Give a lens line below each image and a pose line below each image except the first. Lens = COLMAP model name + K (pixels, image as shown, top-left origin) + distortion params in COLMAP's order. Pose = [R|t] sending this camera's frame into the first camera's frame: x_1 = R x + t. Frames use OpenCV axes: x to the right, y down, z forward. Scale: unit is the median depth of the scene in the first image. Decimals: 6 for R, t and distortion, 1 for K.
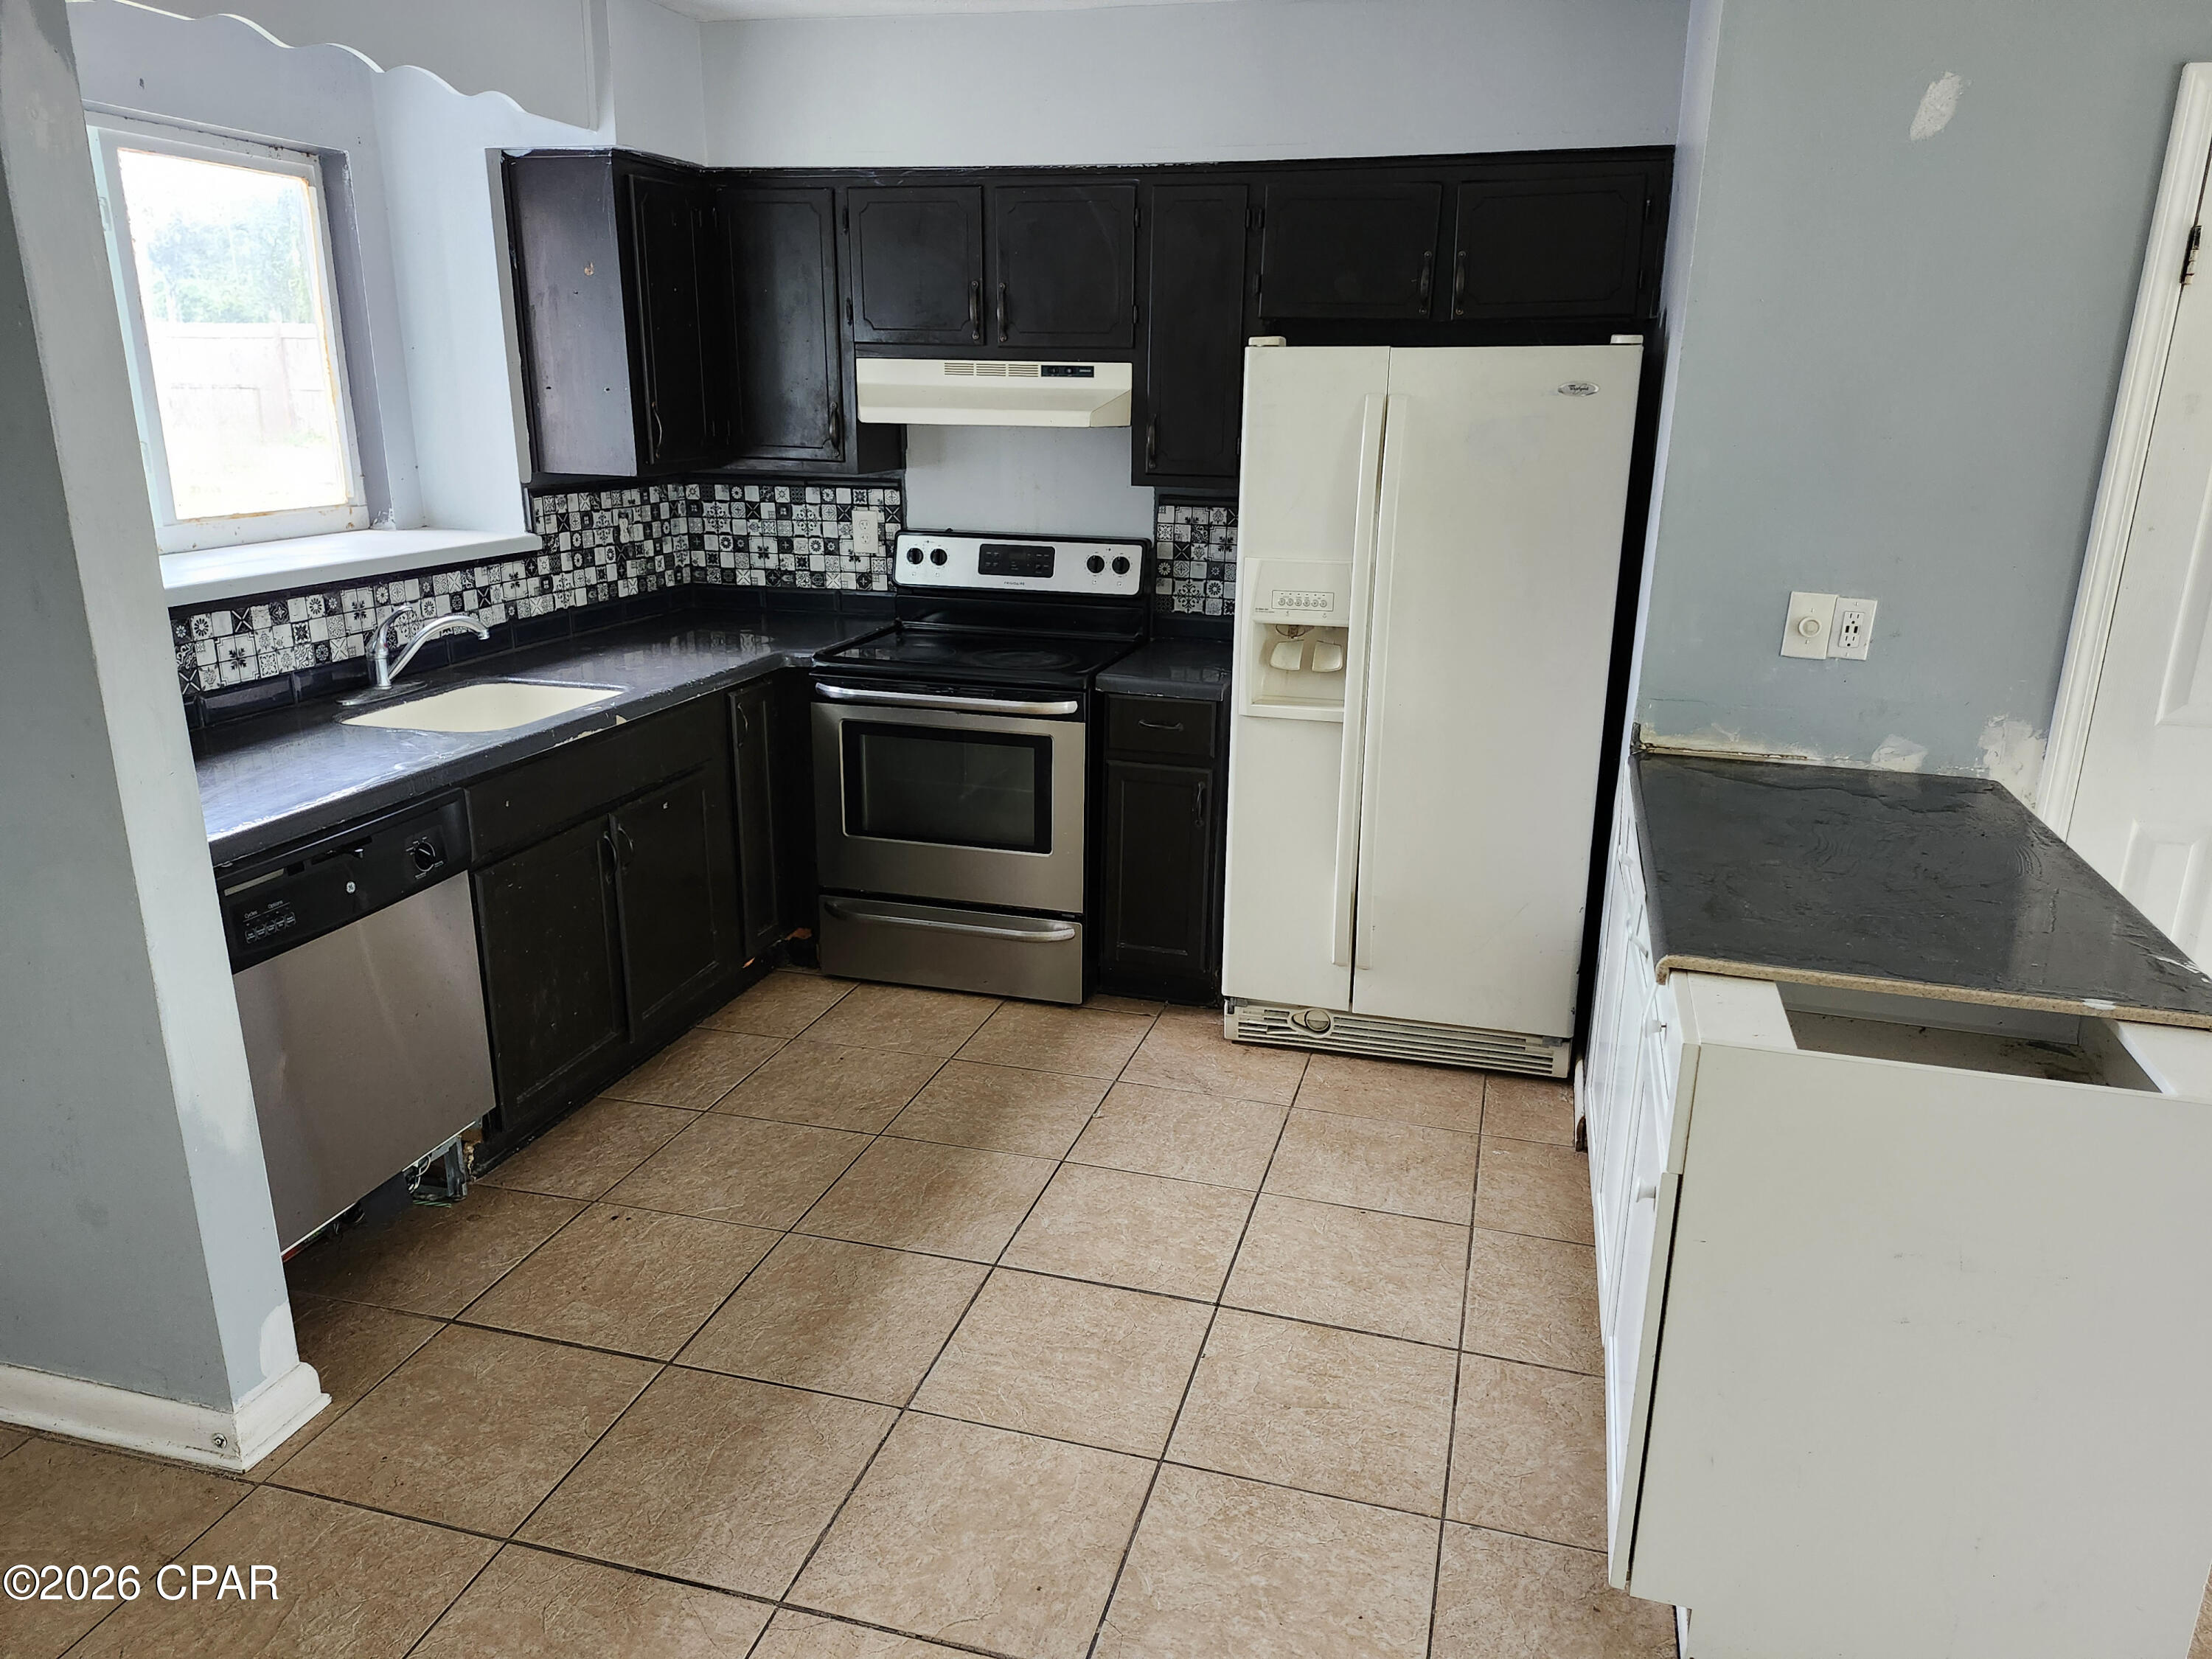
lens RADIAL K [[1528.2, 0, 1116.8], [0, 1528.2, 828.2], [0, 0, 1]] dist [0.084632, -0.099888]
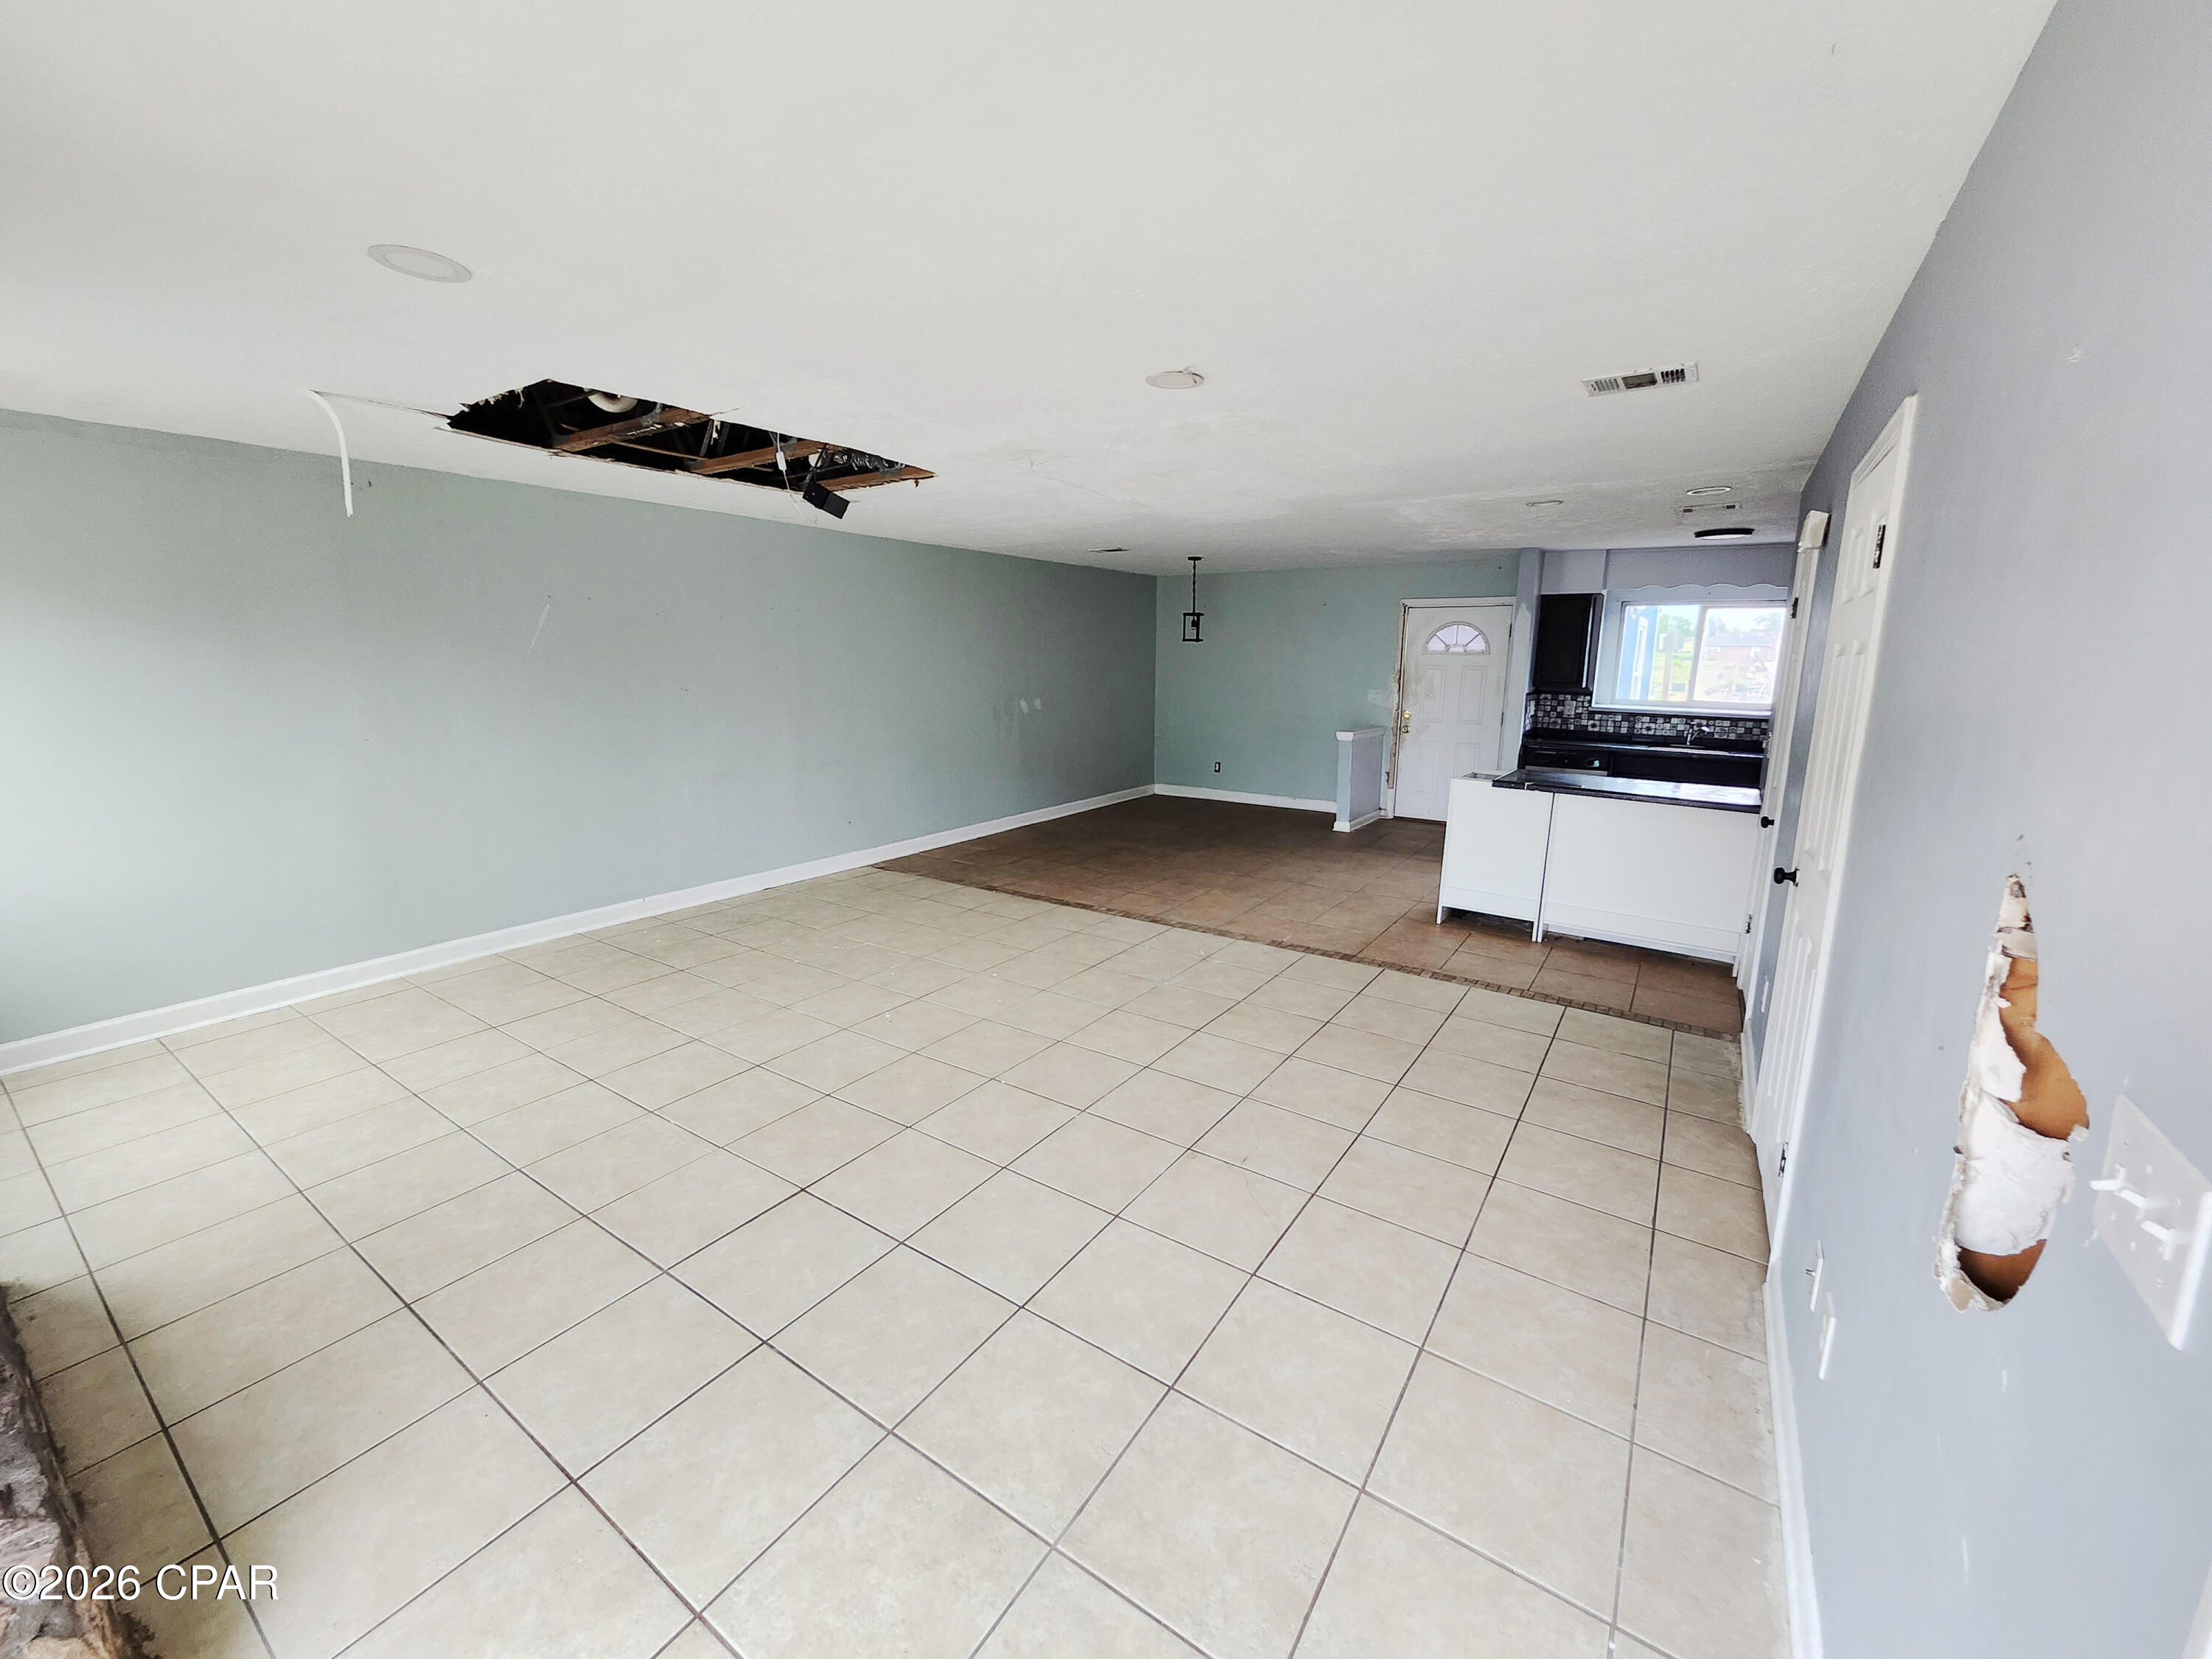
lens RADIAL K [[870.5, 0, 1110.4], [0, 870.5, 830.0], [0, 0, 1]] dist [-0.000018, -0.001070]
pose [[-0.320746, 0.167489, -0.932239, 1.847072], [-0.286489, 0.920982, 0.264036, -0.053873], [0.902799, 0.351765, -0.247417, 0.324306]]
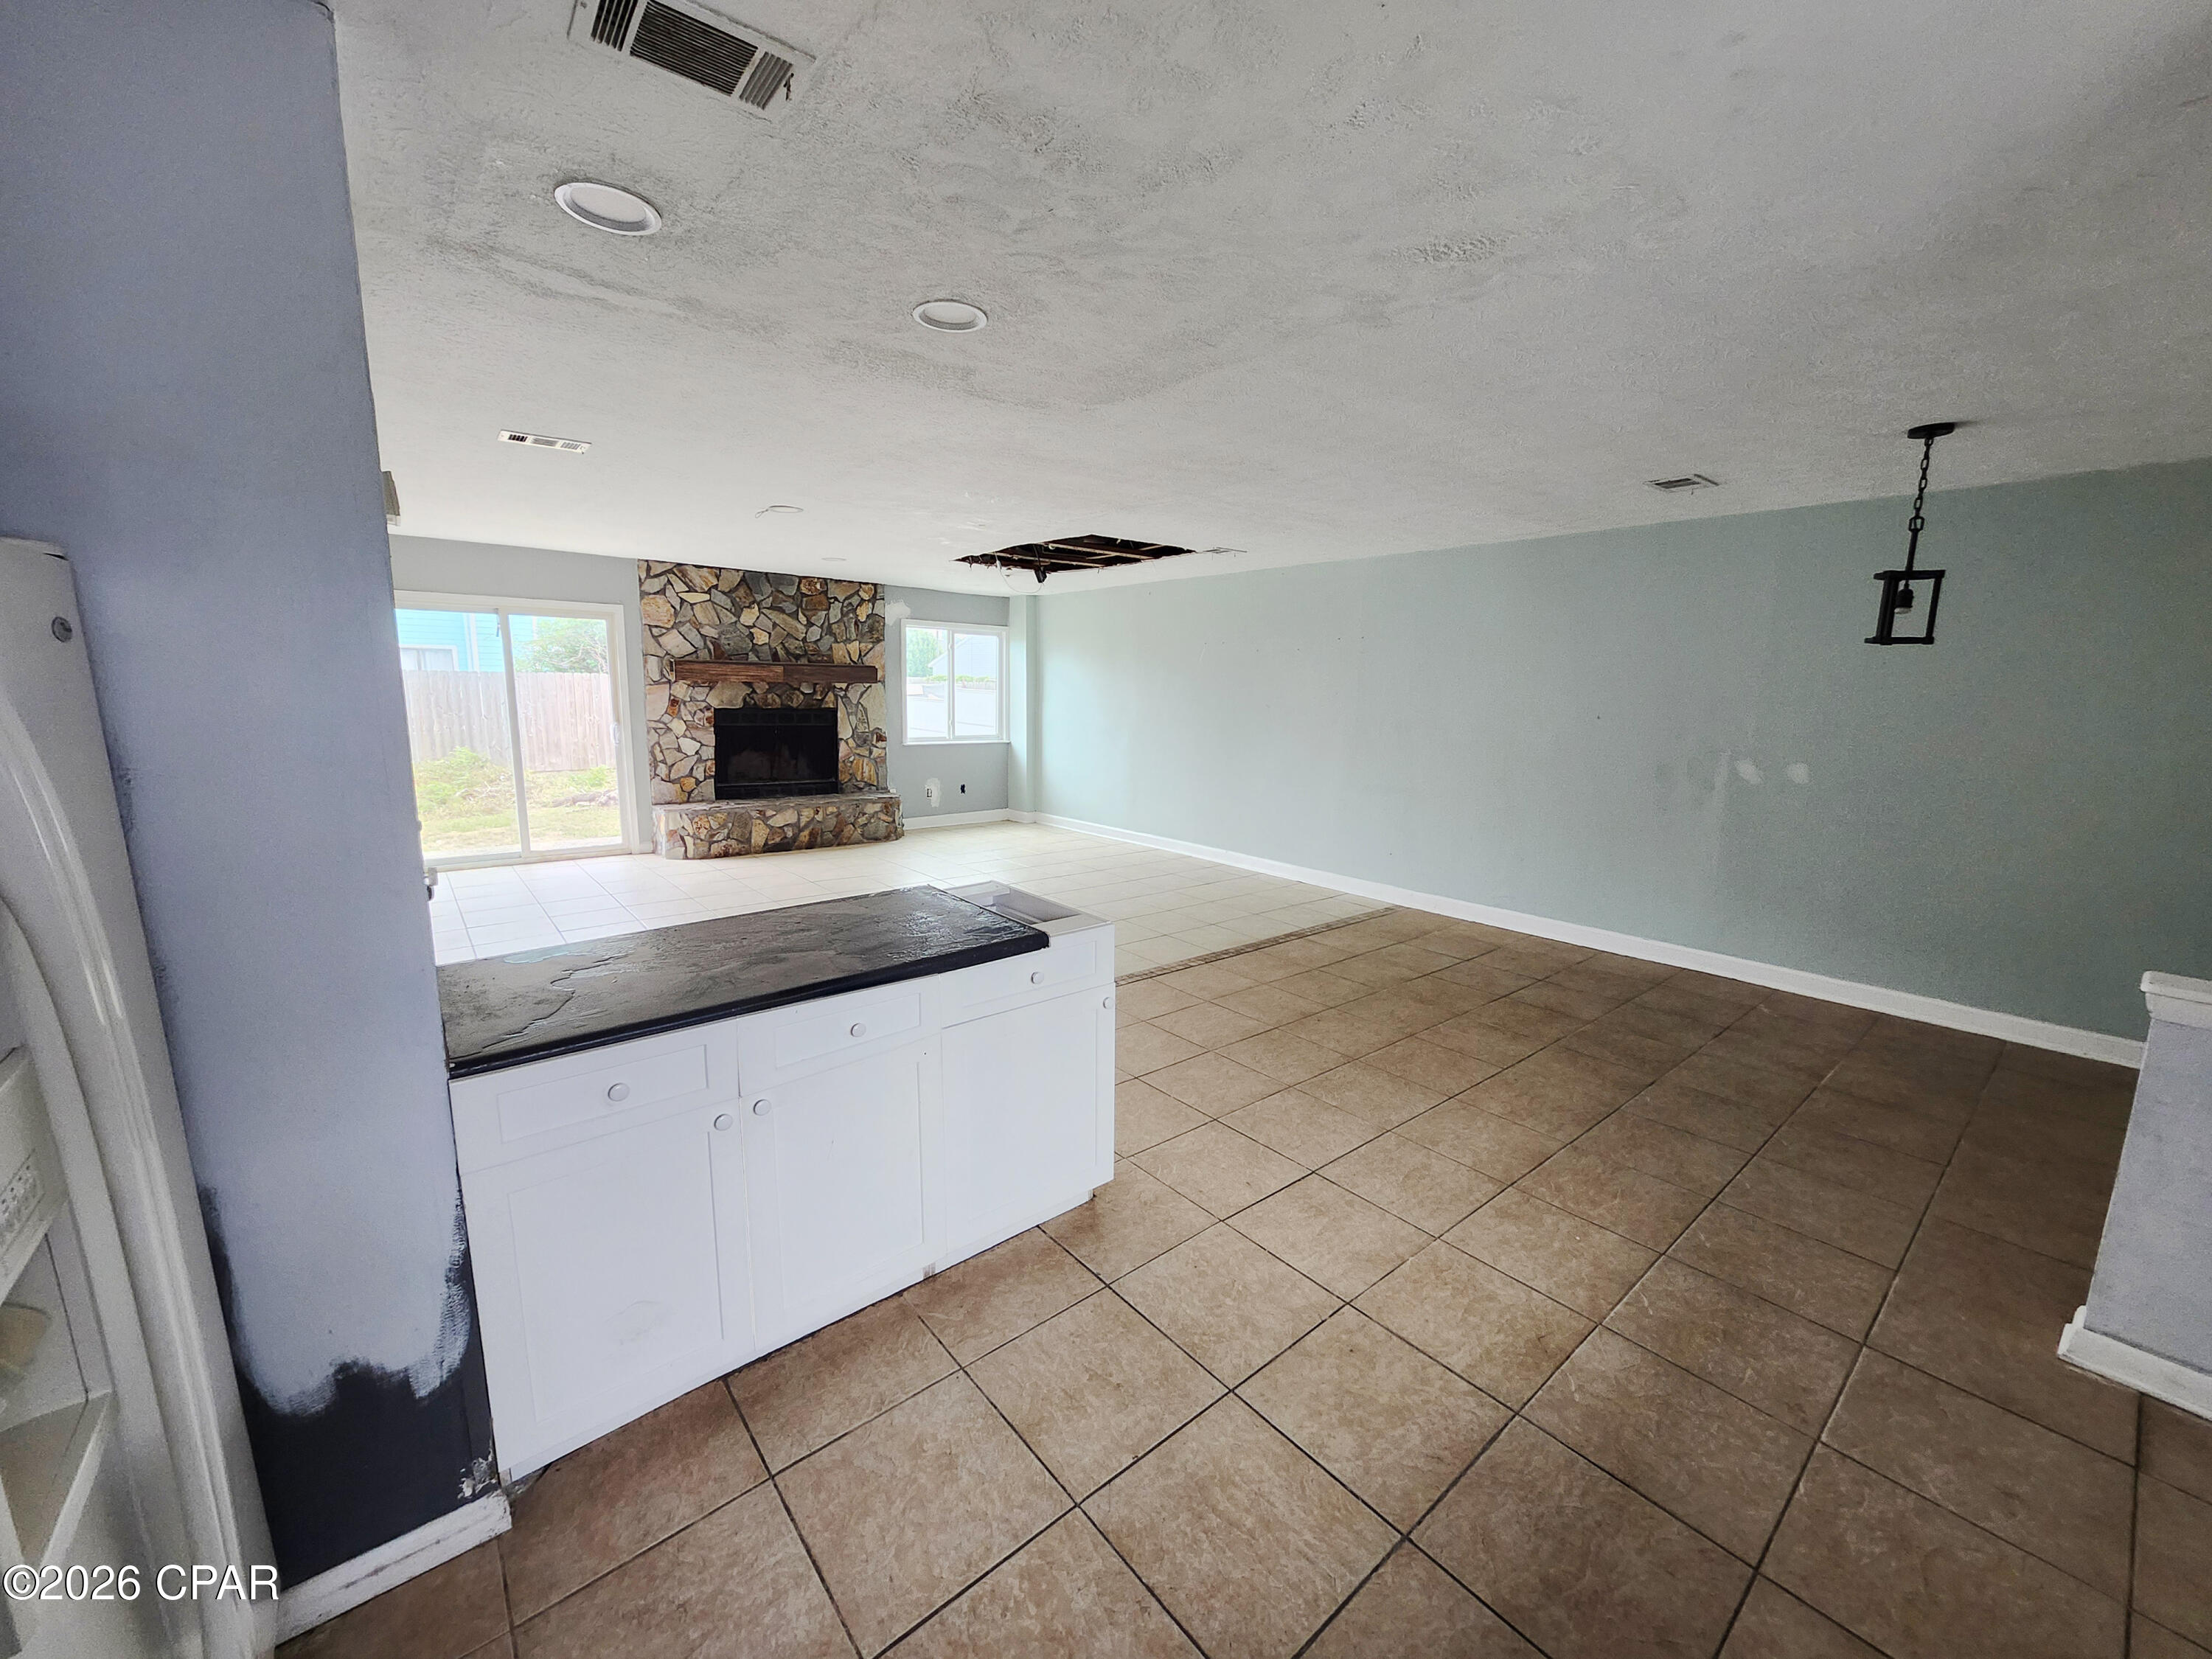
lens RADIAL K [[870.5, 0, 1109.2], [0, 870.5, 823.4], [0, 0, 1]] dist [-0.000018, -0.001070]
pose [[-0.821106, -0.118506, 0.558338, -0.172972], [0.138829, 0.907366, 0.396753, -0.259528], [-0.553634, 0.403290, -0.728592, 0.940428]]
